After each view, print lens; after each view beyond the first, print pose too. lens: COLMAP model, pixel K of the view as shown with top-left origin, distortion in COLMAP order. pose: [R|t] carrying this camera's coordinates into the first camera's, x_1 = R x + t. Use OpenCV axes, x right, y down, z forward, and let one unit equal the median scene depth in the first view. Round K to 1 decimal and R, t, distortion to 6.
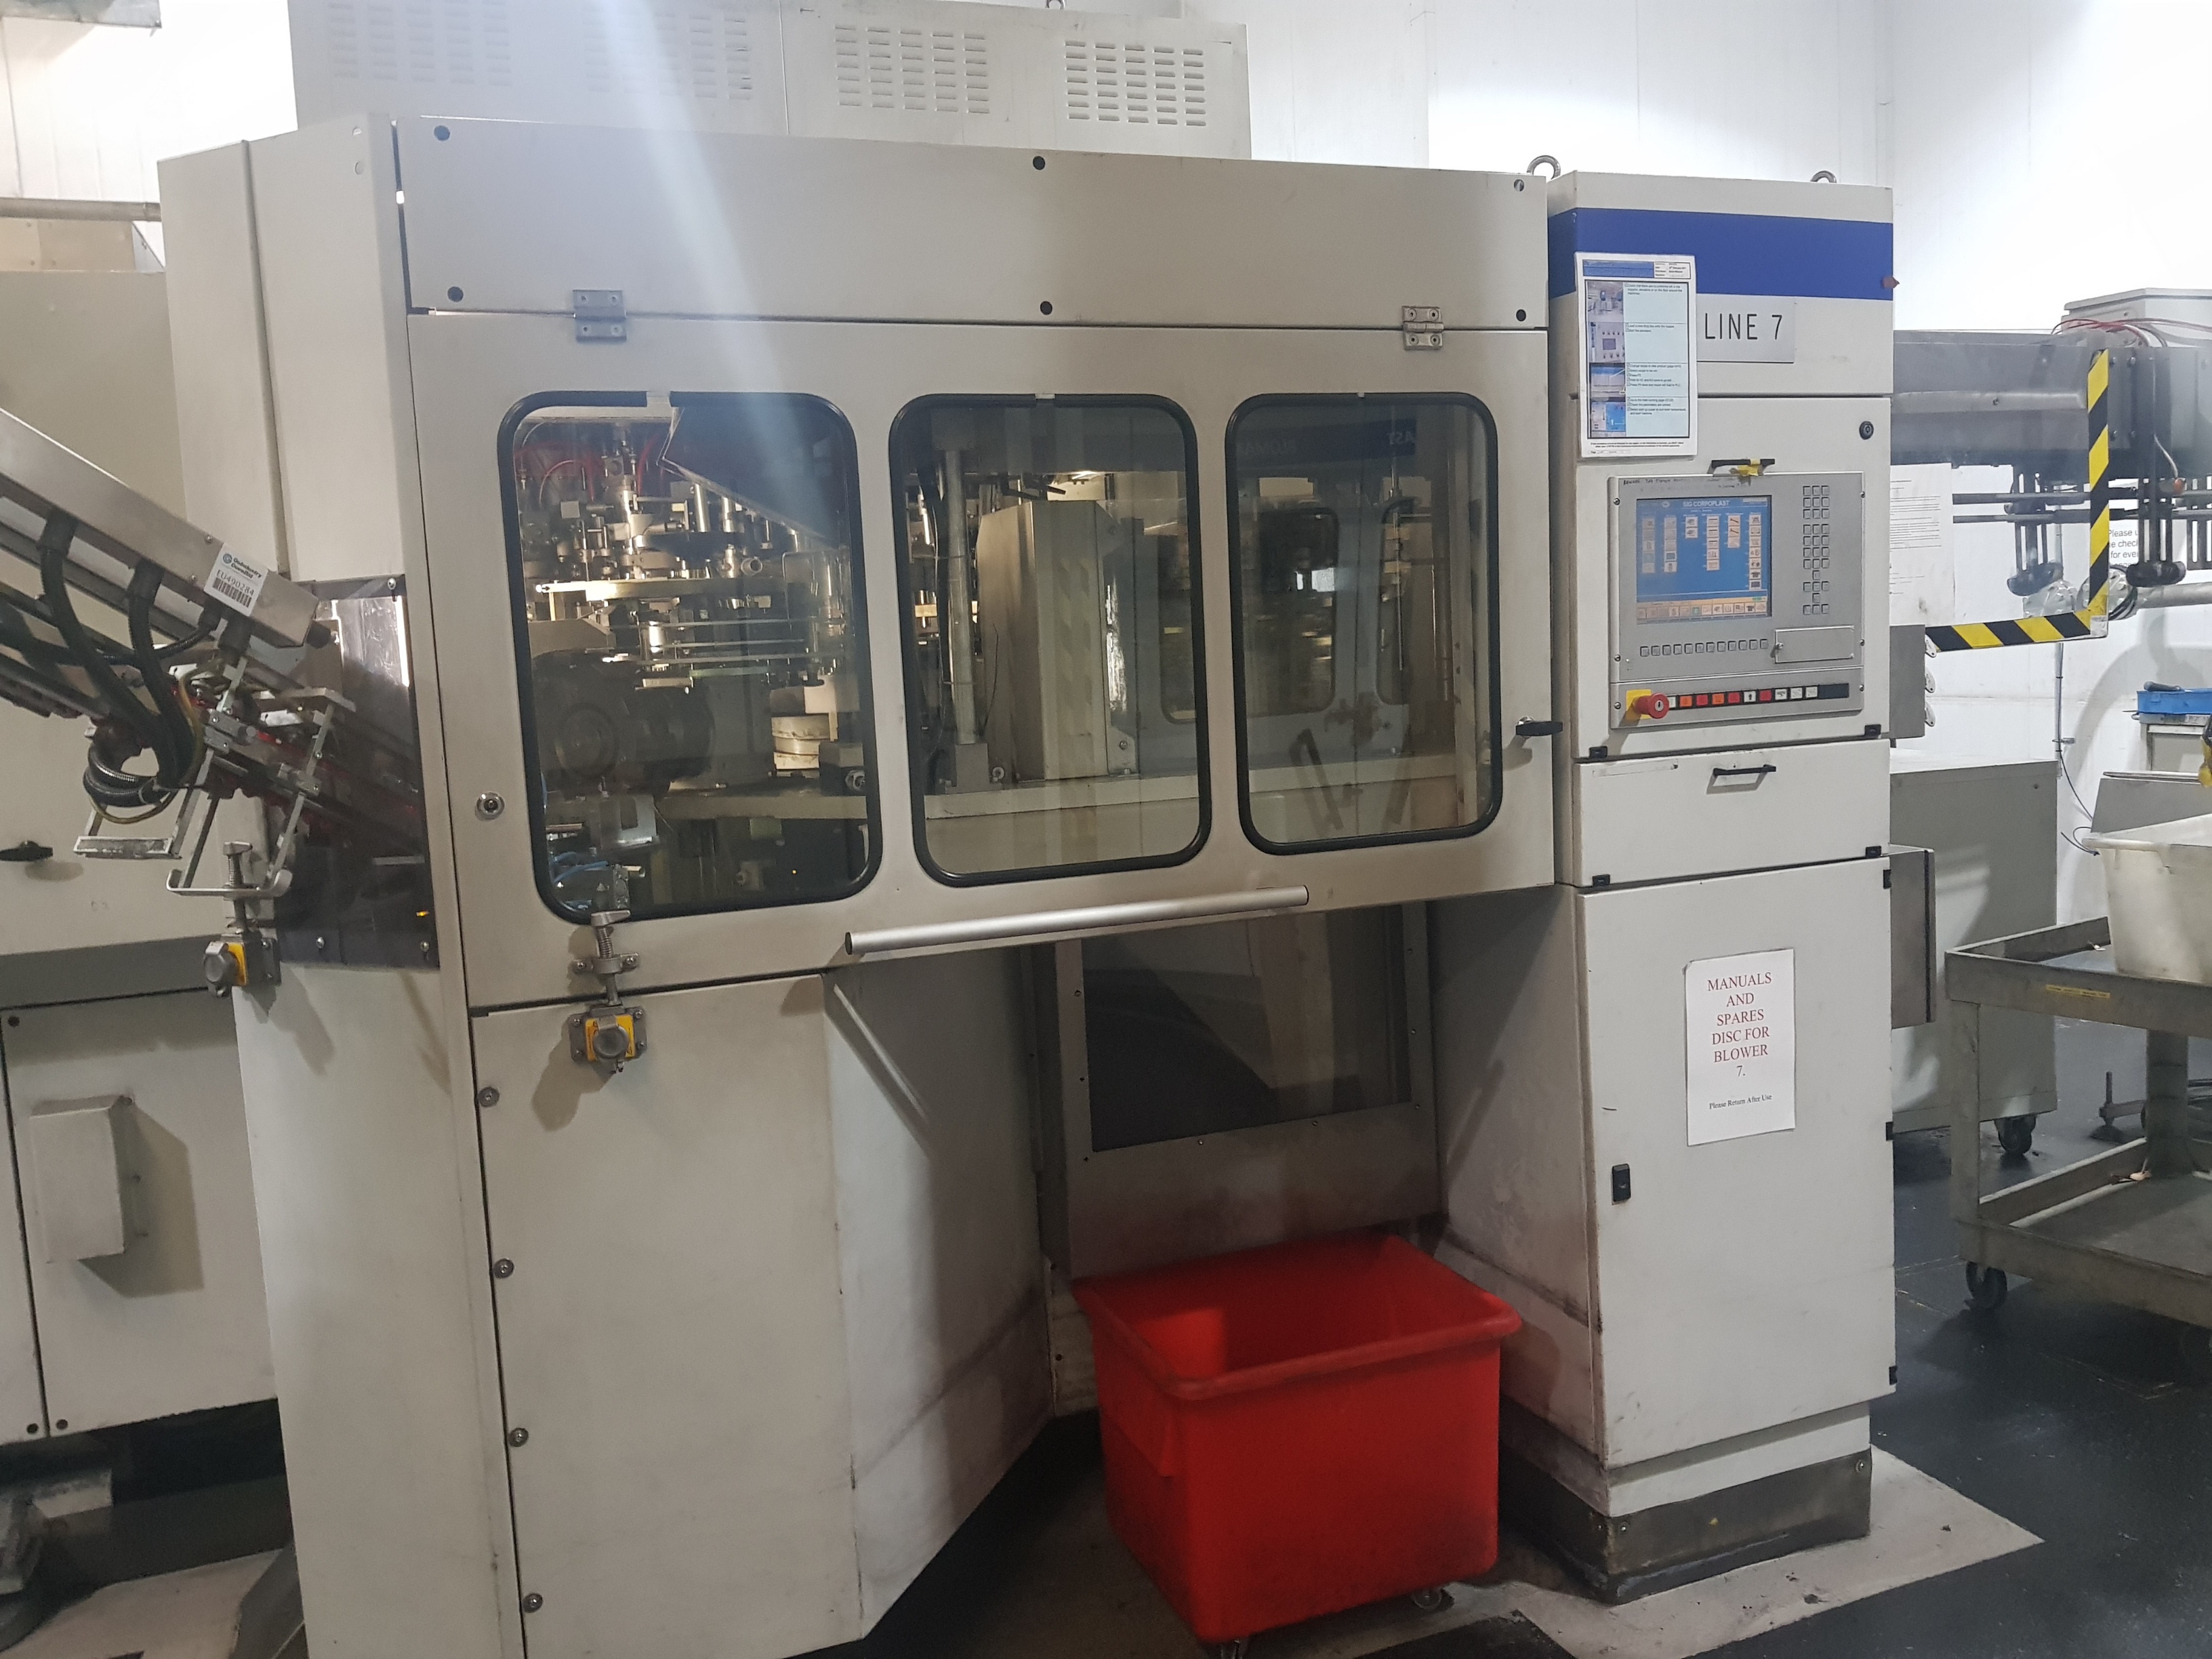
lens RADIAL K [[1763.3, 0, 1111.5], [0, 1763.3, 812.2], [0, 0, 1]] dist [0.064344, -0.108263]
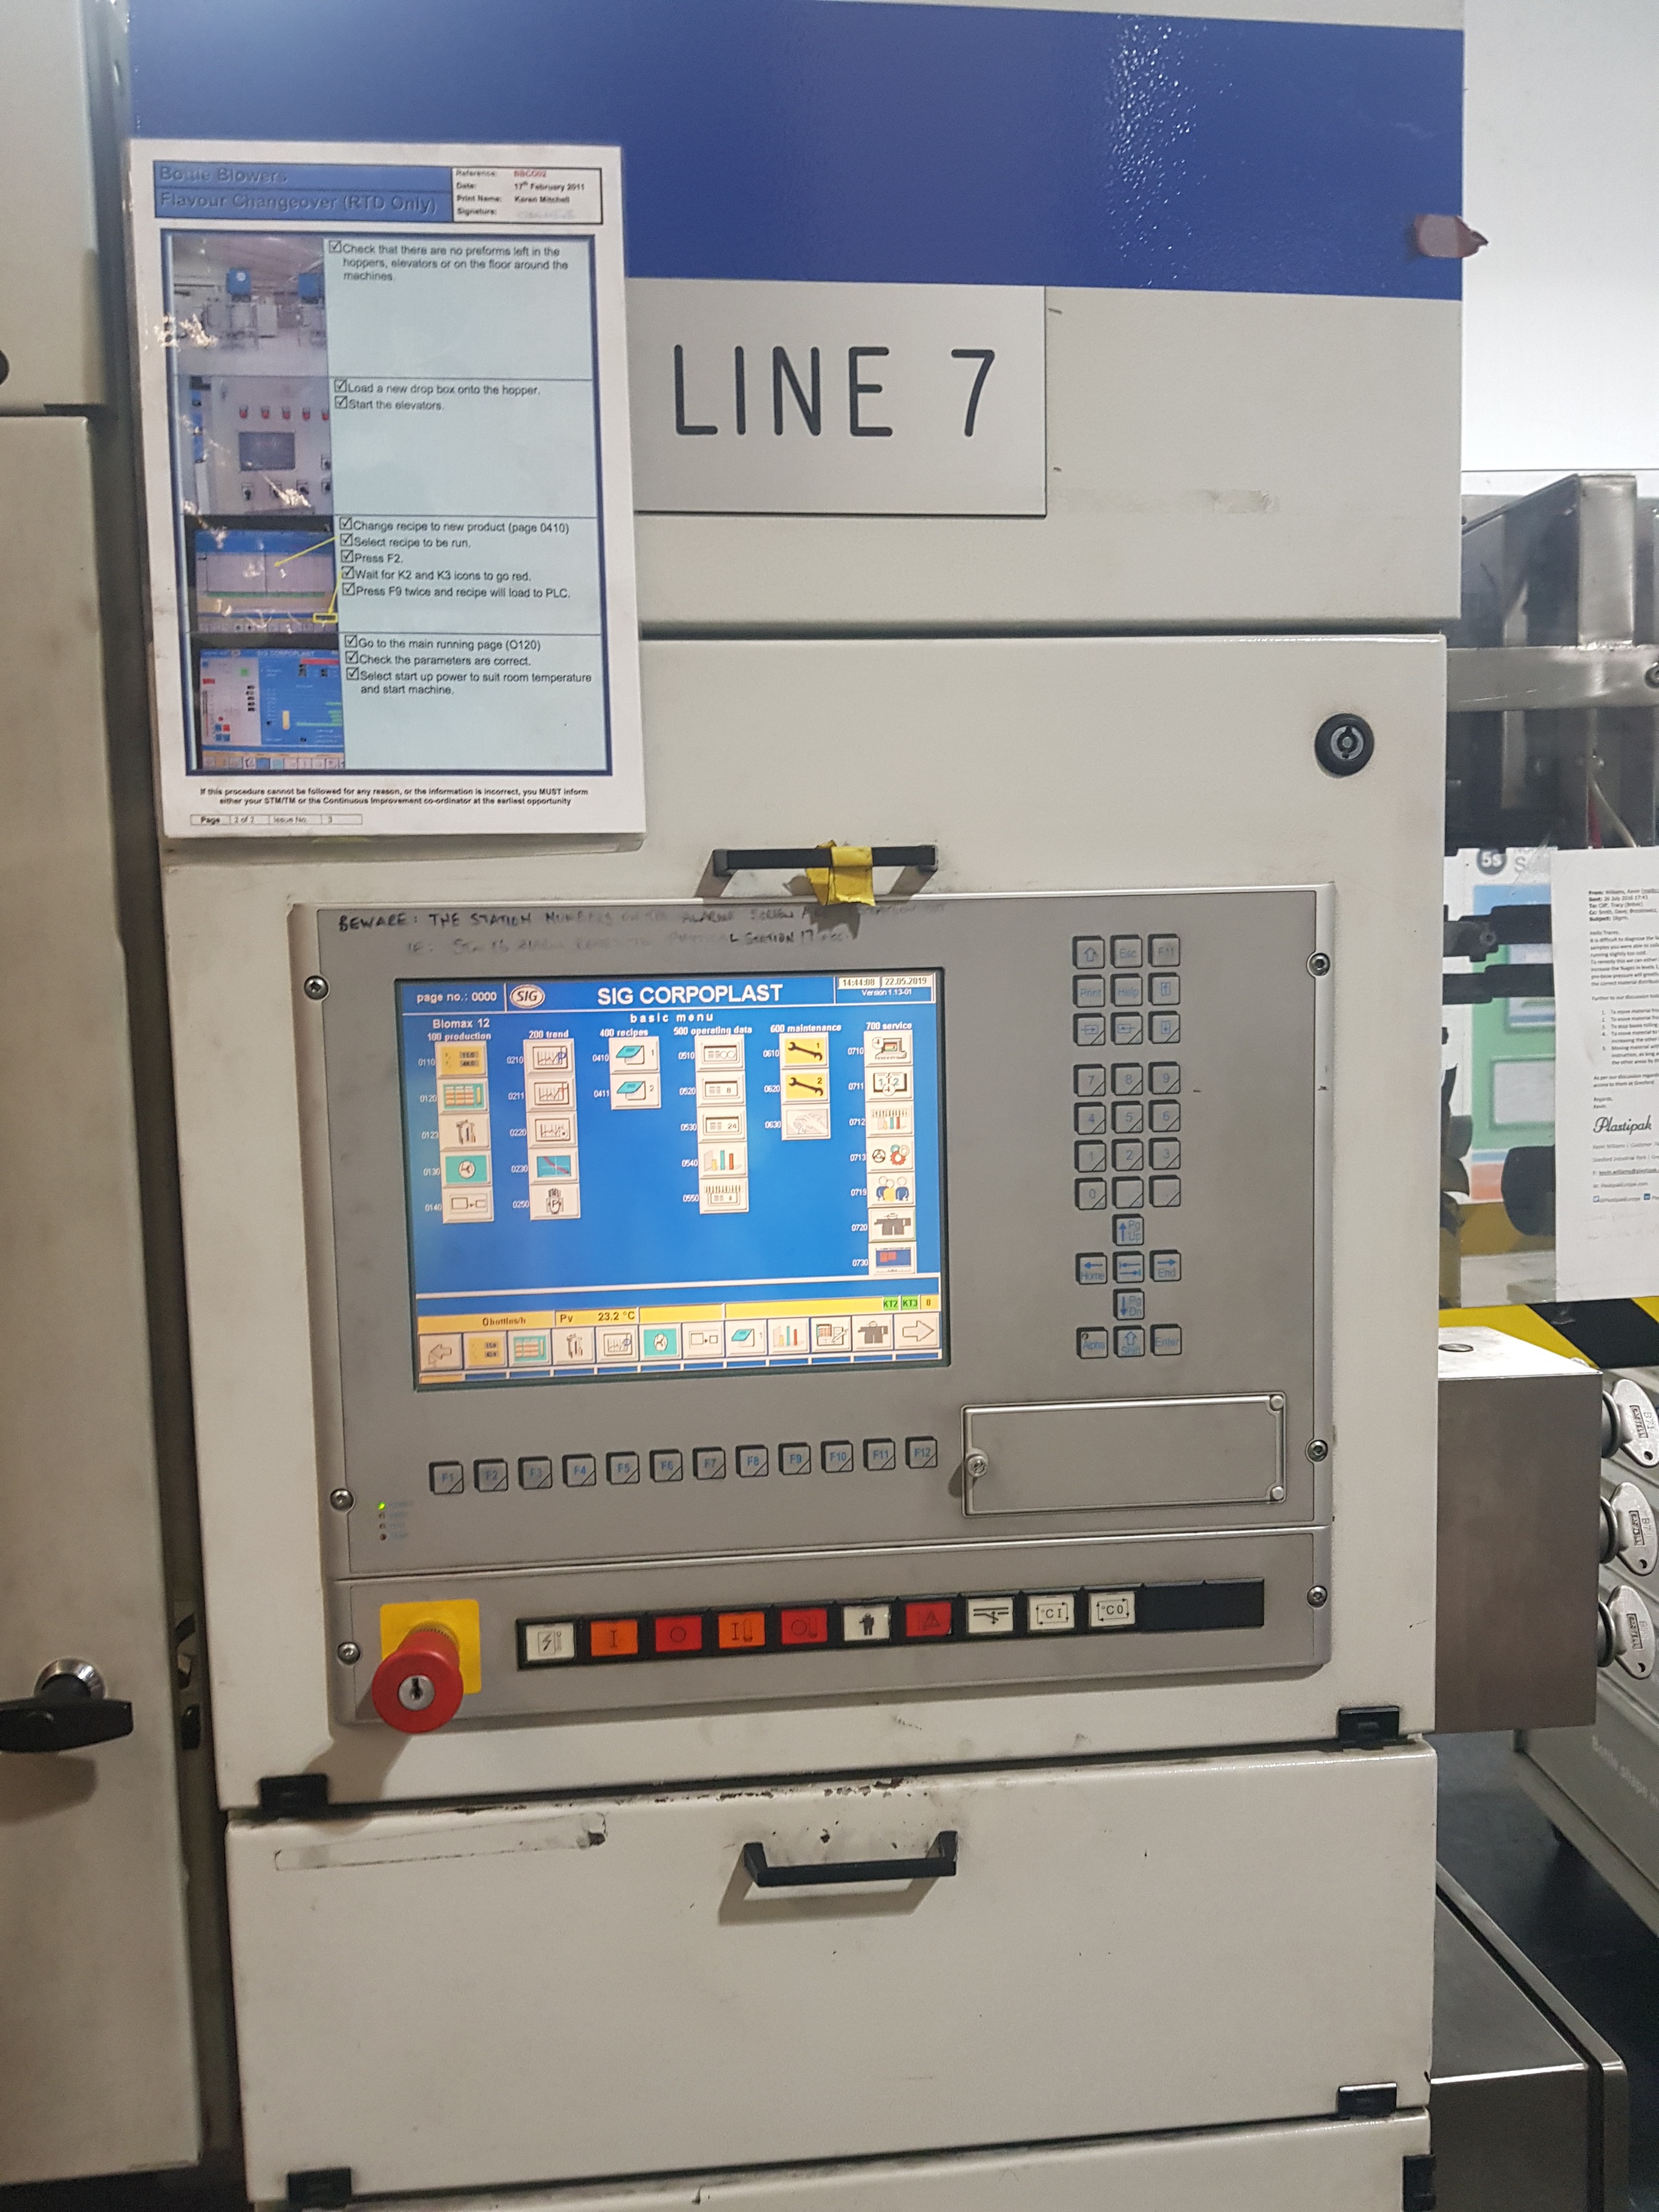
lens RADIAL K [[1733.3, 0, 852.2], [0, 1733.3, 1141.4], [0, 0, 1]] dist [0.094457, -0.165509]
pose [[0.967332, 0.047801, -0.248967, 0.439614], [-0.048756, 0.998808, 0.002332, -0.152251], [0.248782, 0.009883, 0.968509, 0.728963]]
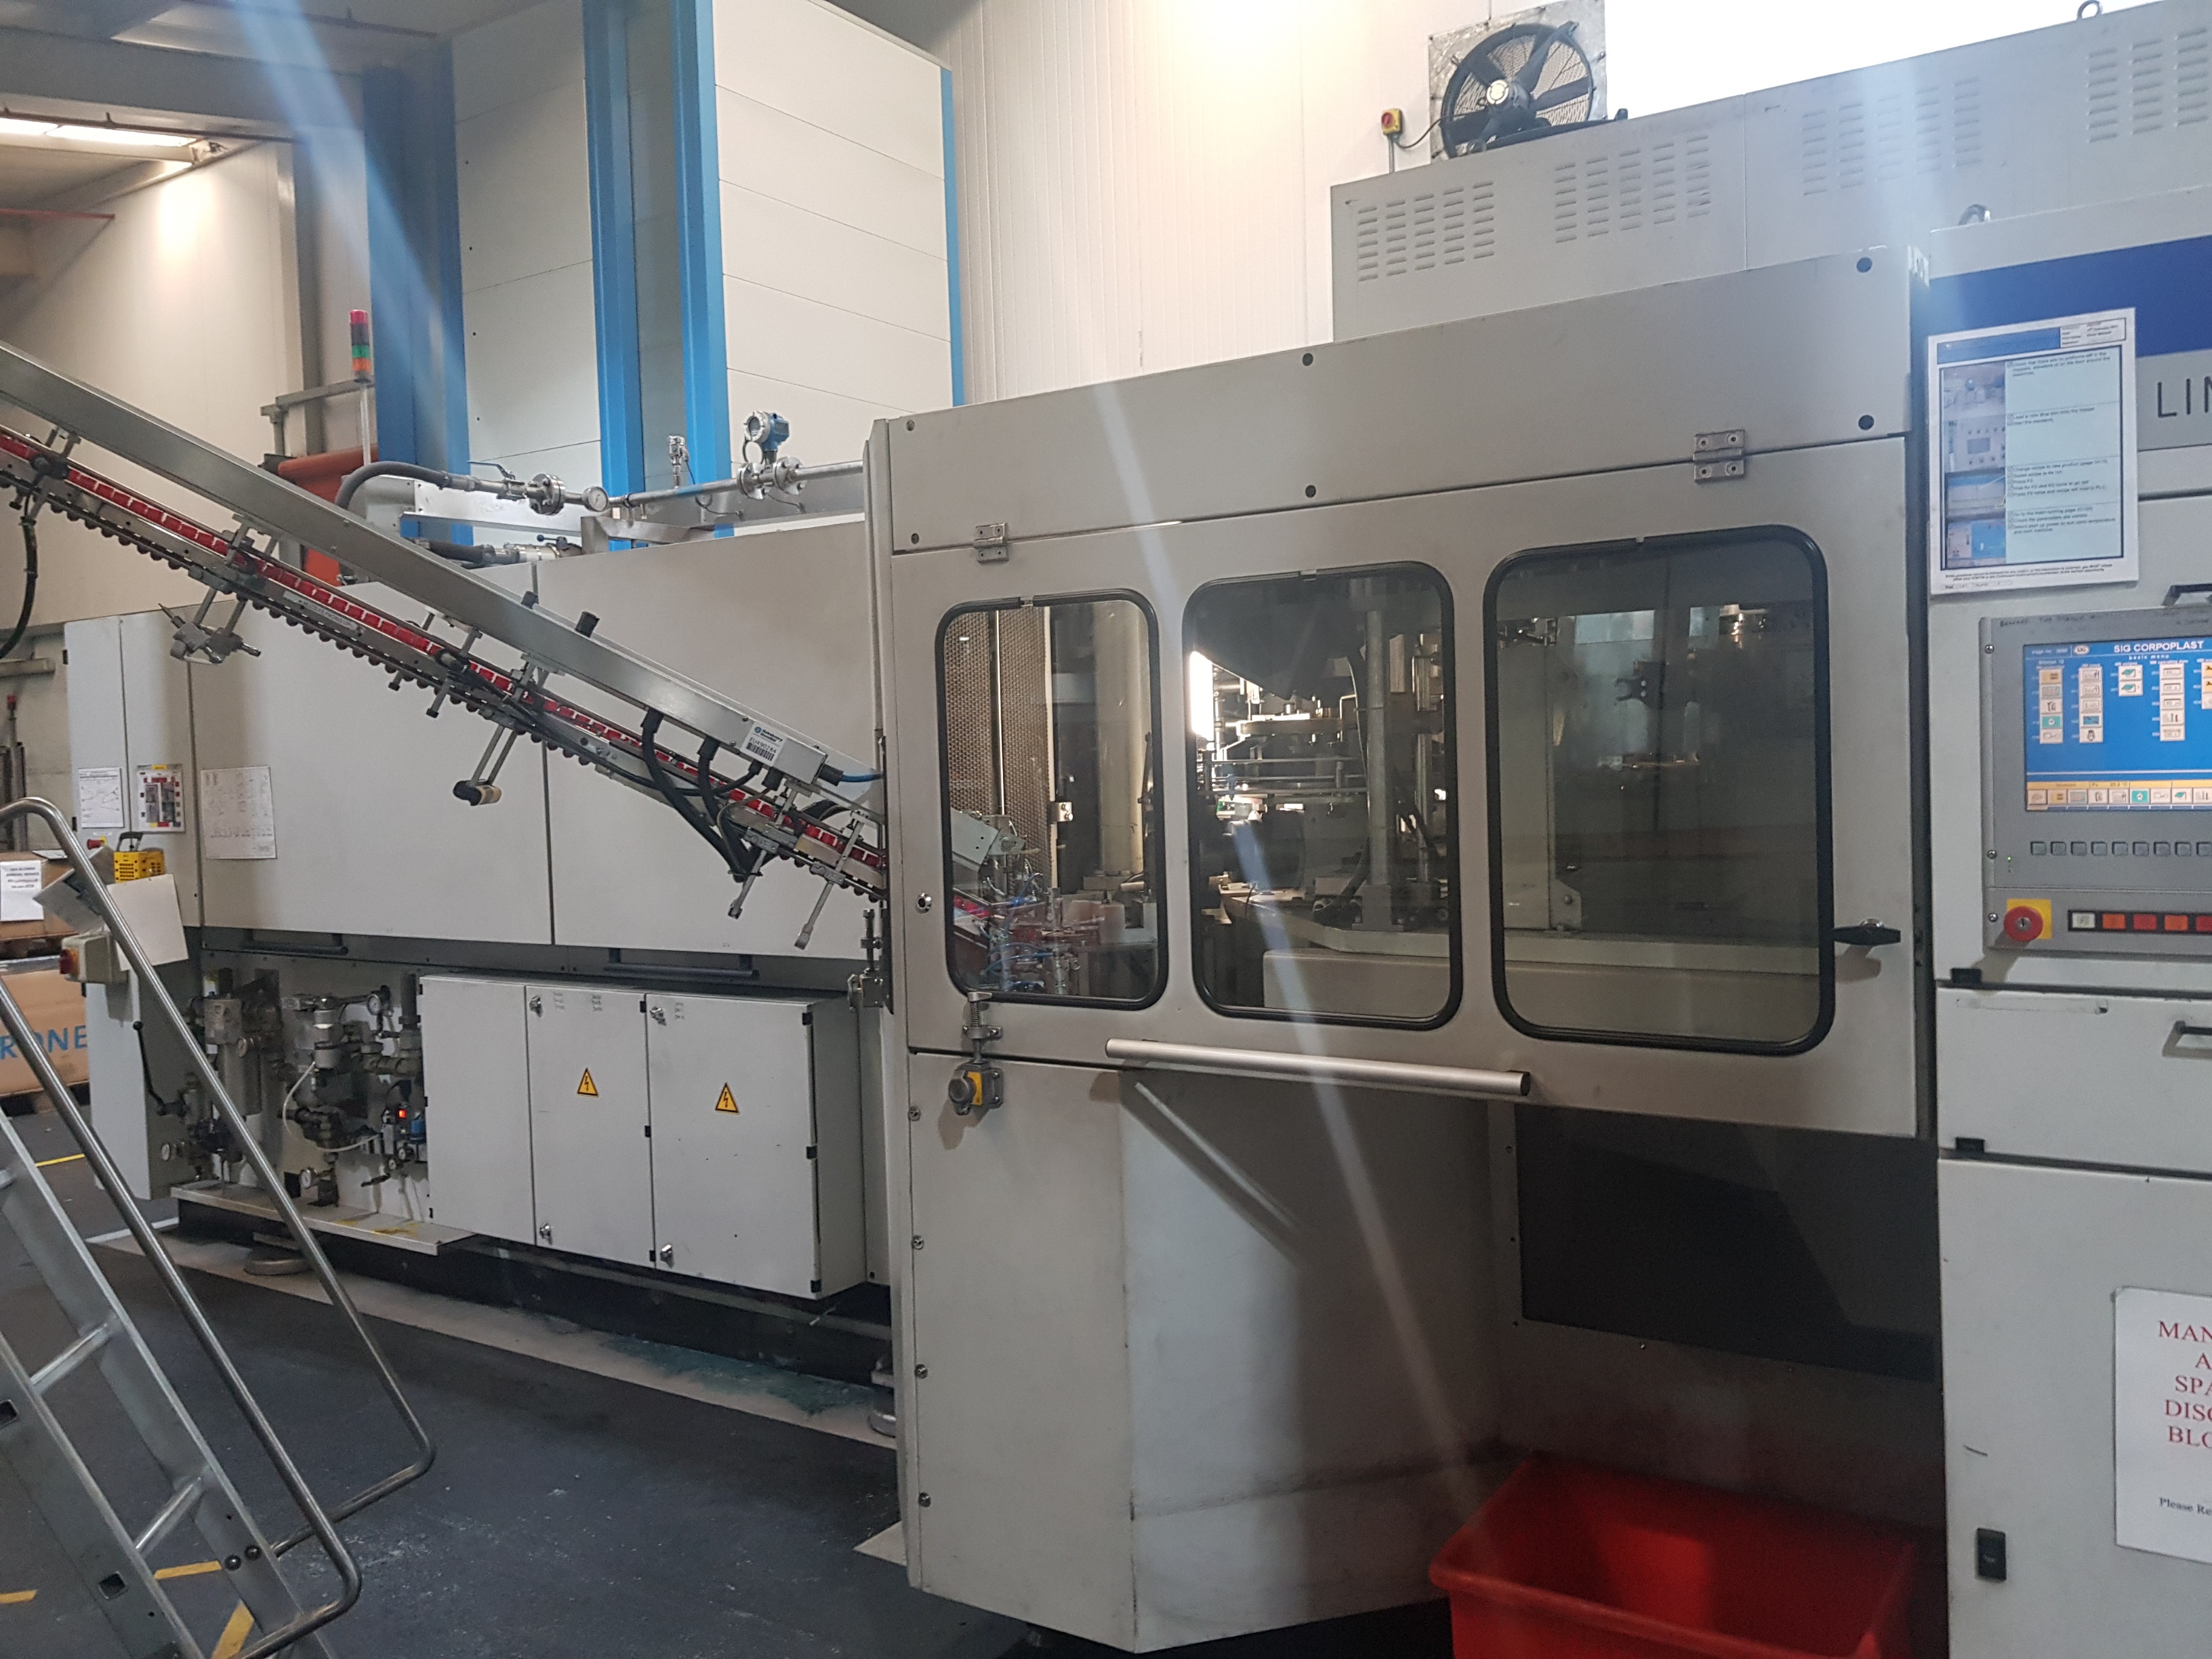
lens RADIAL K [[1763.3, 0, 1111.5], [0, 1763.3, 812.2], [0, 0, 1]] dist [0.064344, -0.108263]
pose [[0.580615, 0.059592, -0.811994, 0.678646], [-0.080732, 0.996617, 0.015414, -0.086032], [0.810165, 0.056604, 0.583462, 0.253997]]
